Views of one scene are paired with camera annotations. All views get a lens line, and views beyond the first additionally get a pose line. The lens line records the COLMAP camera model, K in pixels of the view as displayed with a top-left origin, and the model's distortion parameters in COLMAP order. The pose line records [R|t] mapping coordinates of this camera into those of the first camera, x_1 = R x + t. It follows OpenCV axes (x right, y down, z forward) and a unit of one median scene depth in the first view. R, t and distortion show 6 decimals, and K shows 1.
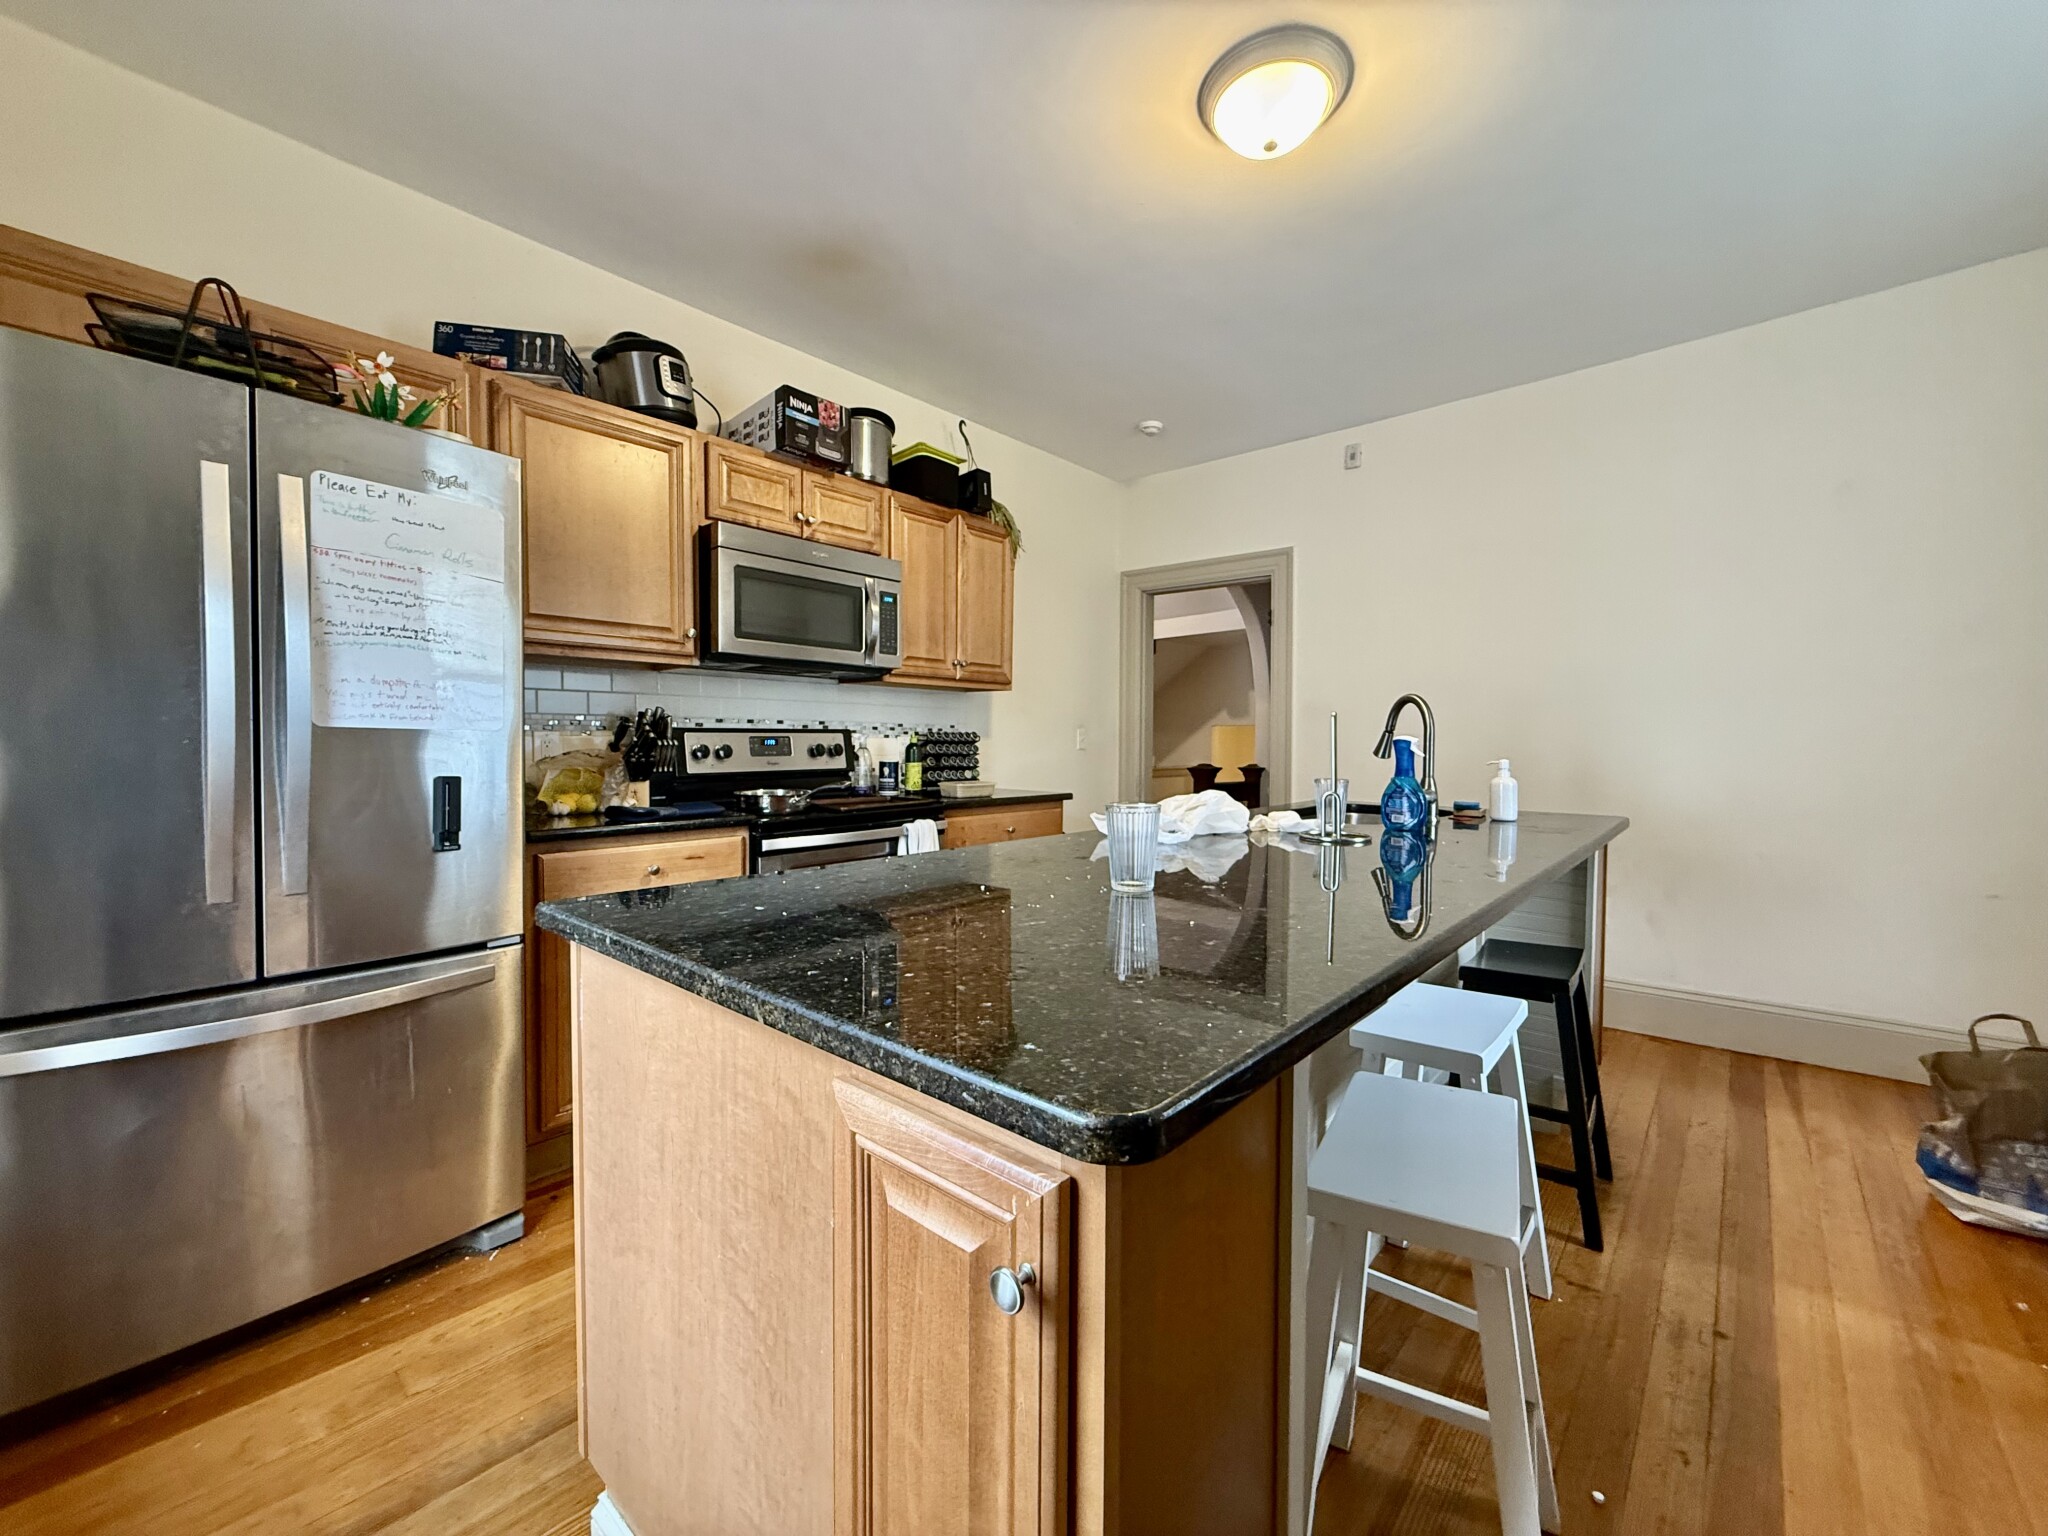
lens RADIAL K [[812.4, 0, 1014.7], [0, 812.4, 758.6], [0, 0, 1]] dist [0.002592, 0.000395]
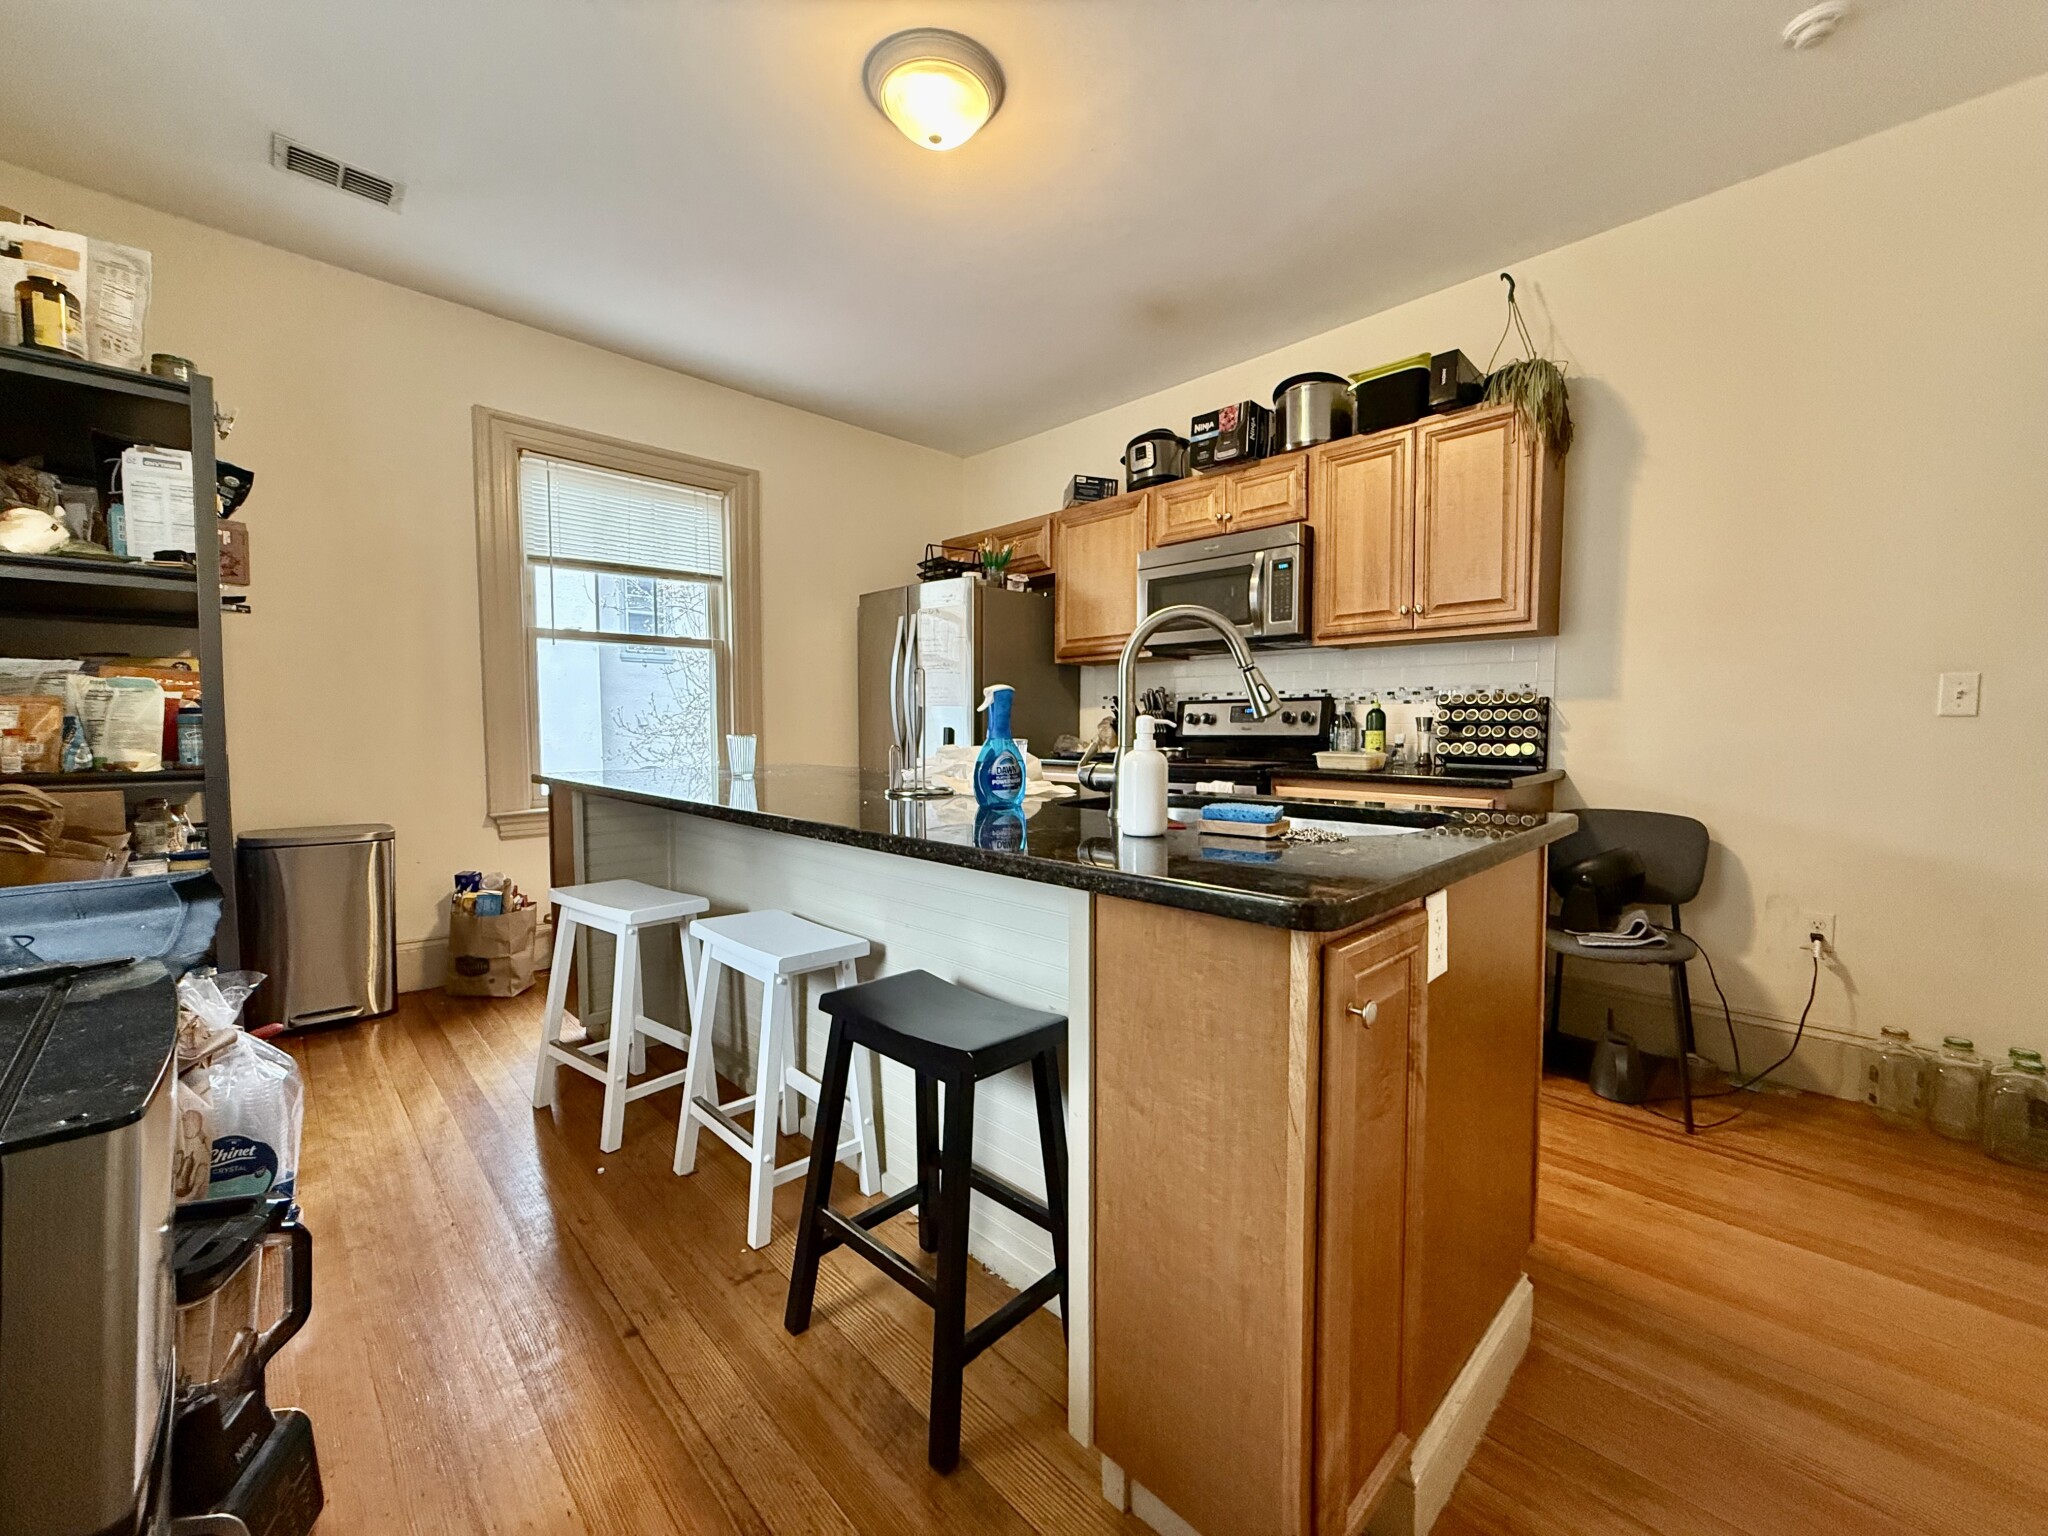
lens RADIAL K [[812.4, 0, 1032.0], [0, 812.4, 756.2], [0, 0, 1]] dist [0.002592, 0.000395]
pose [[-0.055244, 0.040226, -0.997662, 0.908903], [-0.015744, 0.999029, 0.041153, 0.001958], [0.998349, 0.017981, -0.054557, 0.780453]]
